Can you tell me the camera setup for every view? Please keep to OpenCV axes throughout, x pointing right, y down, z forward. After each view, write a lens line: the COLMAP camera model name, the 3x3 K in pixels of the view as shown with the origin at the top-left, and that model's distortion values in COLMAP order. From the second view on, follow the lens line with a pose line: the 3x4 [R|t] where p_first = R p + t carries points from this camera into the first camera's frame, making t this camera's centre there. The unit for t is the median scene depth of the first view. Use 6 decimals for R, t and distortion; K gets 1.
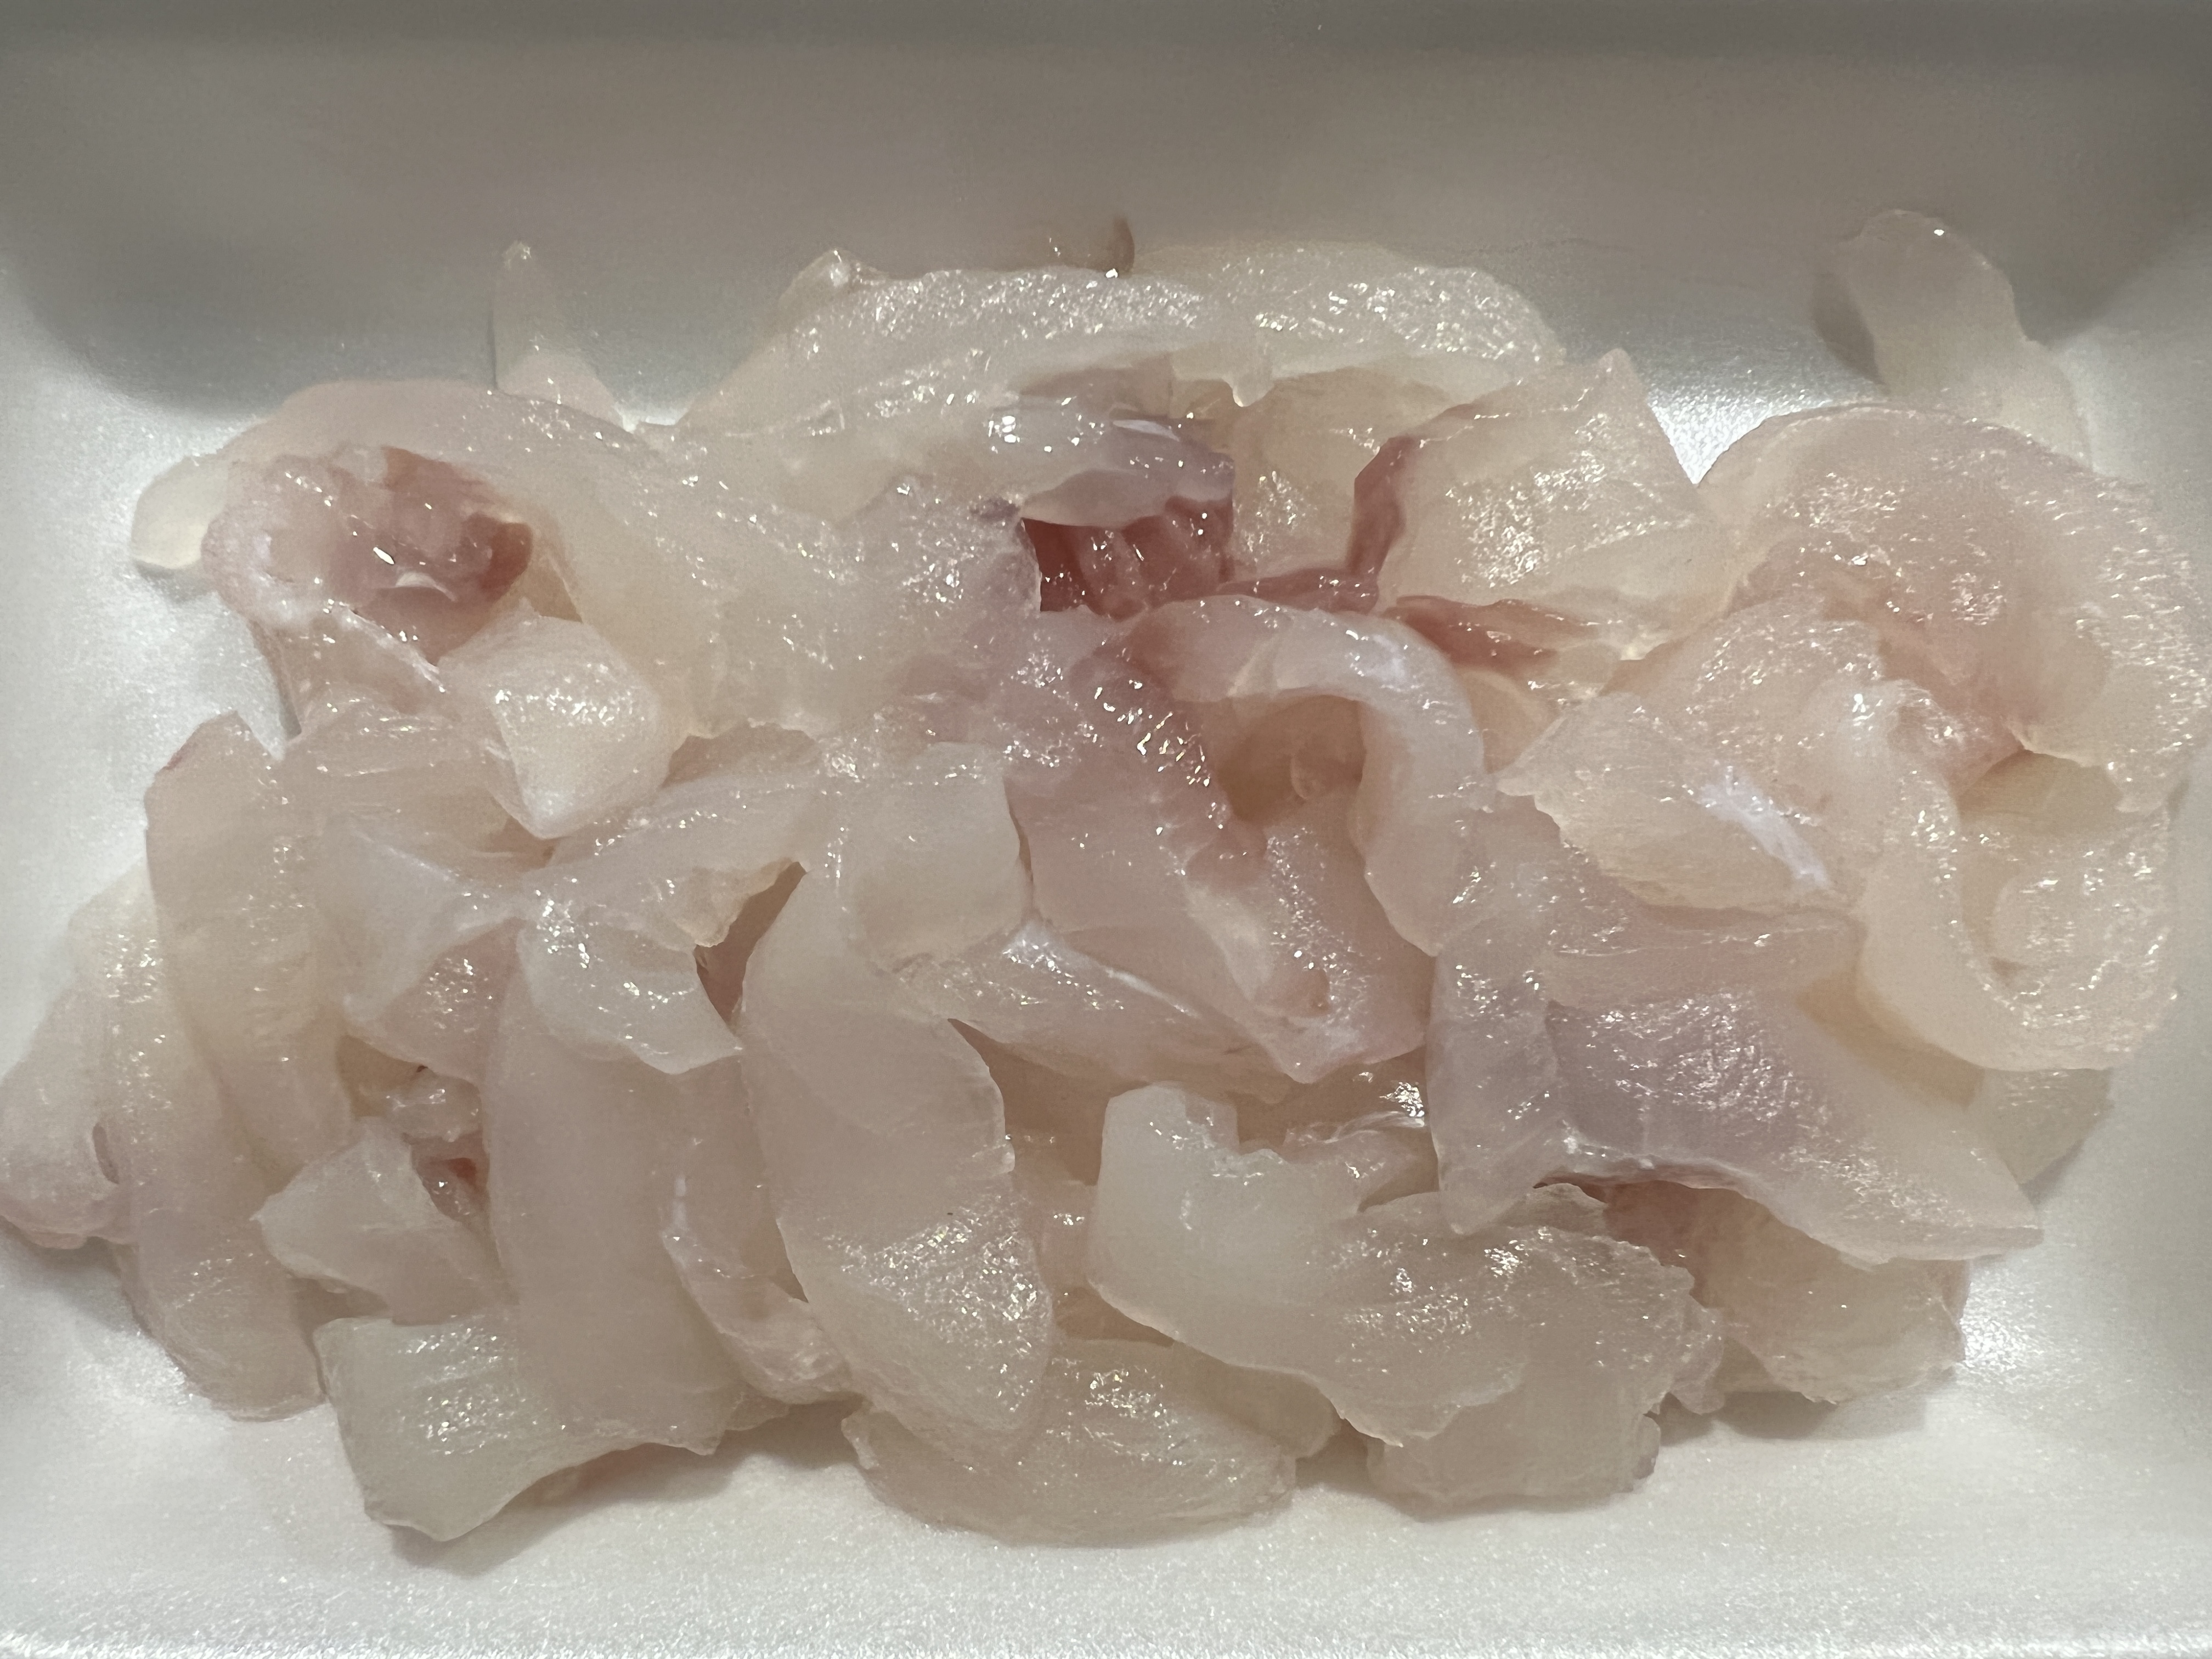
lens RADIAL K [[1733.7, 0, 1106.0], [0, 1733.7, 829.5], [0, 0, 1]] dist [-0.007513, -0.001261]
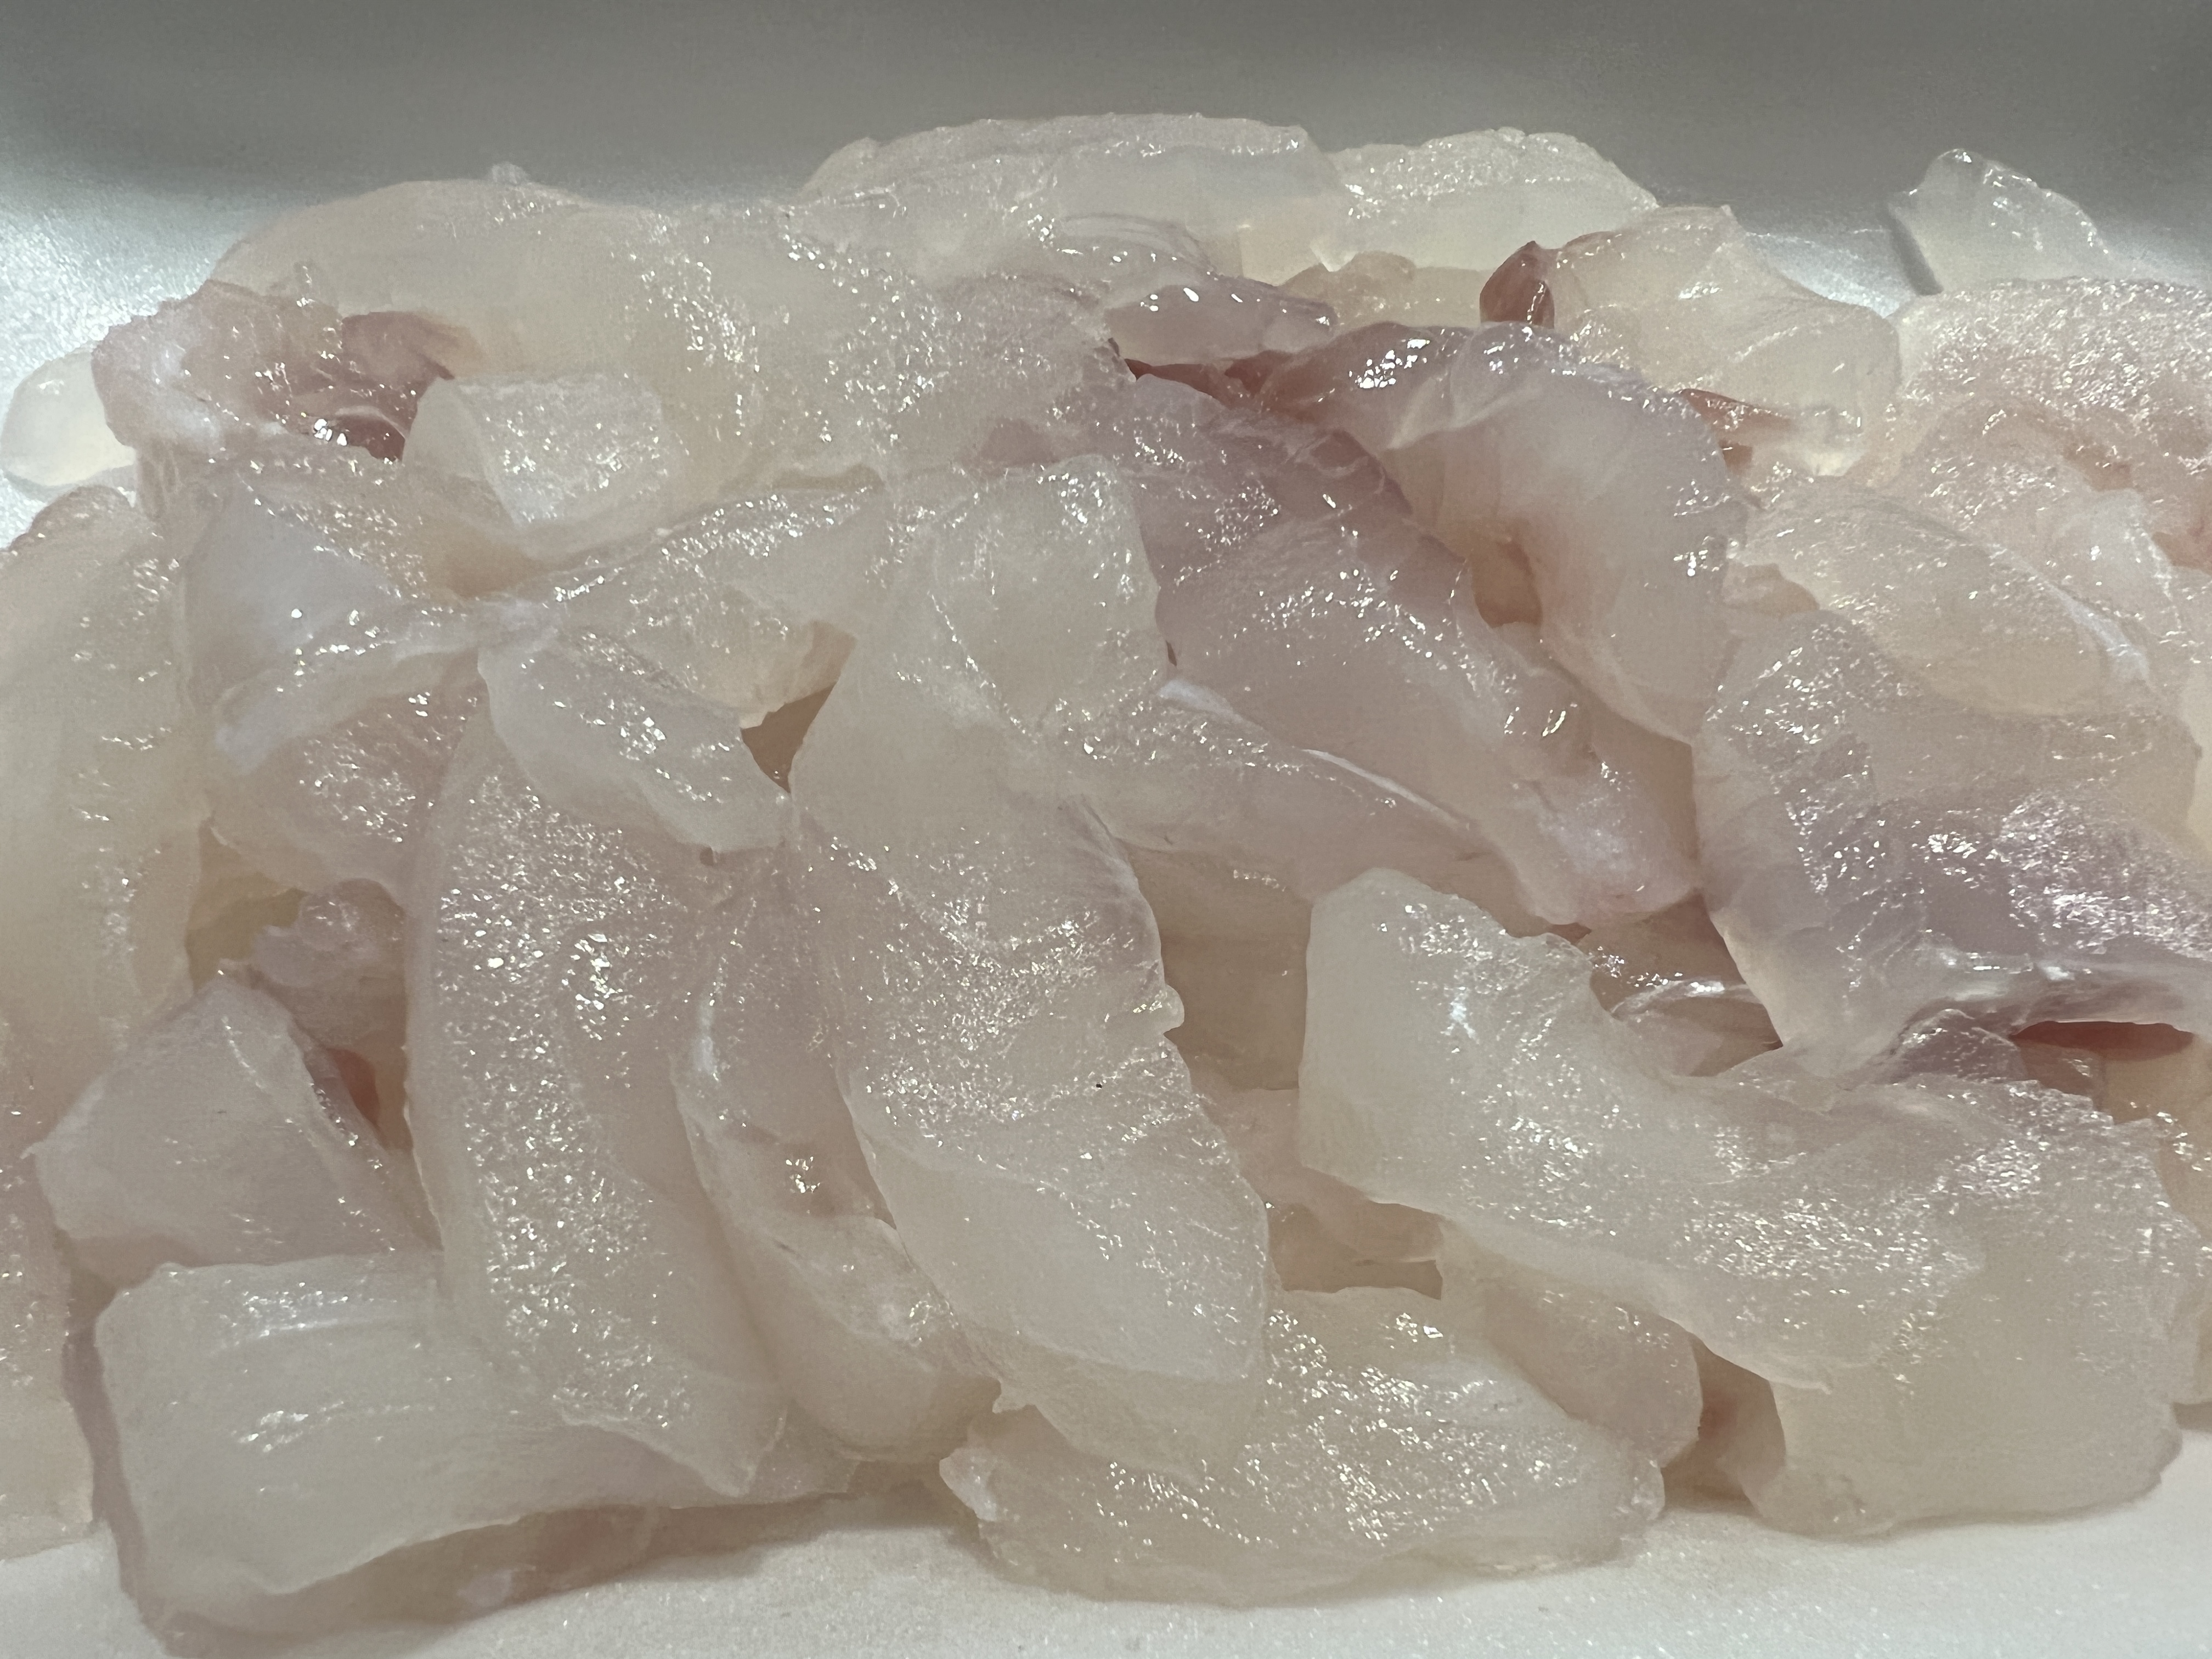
lens RADIAL K [[1733.7, 0, 1106.0], [0, 1733.7, 829.5], [0, 0, 1]] dist [-0.007513, -0.001261]
pose [[0.995731, -0.050832, 0.077041, -0.133517], [0.076042, 0.924882, -0.372574, 0.379626], [-0.052315, 0.376841, 0.924799, 0.332865]]
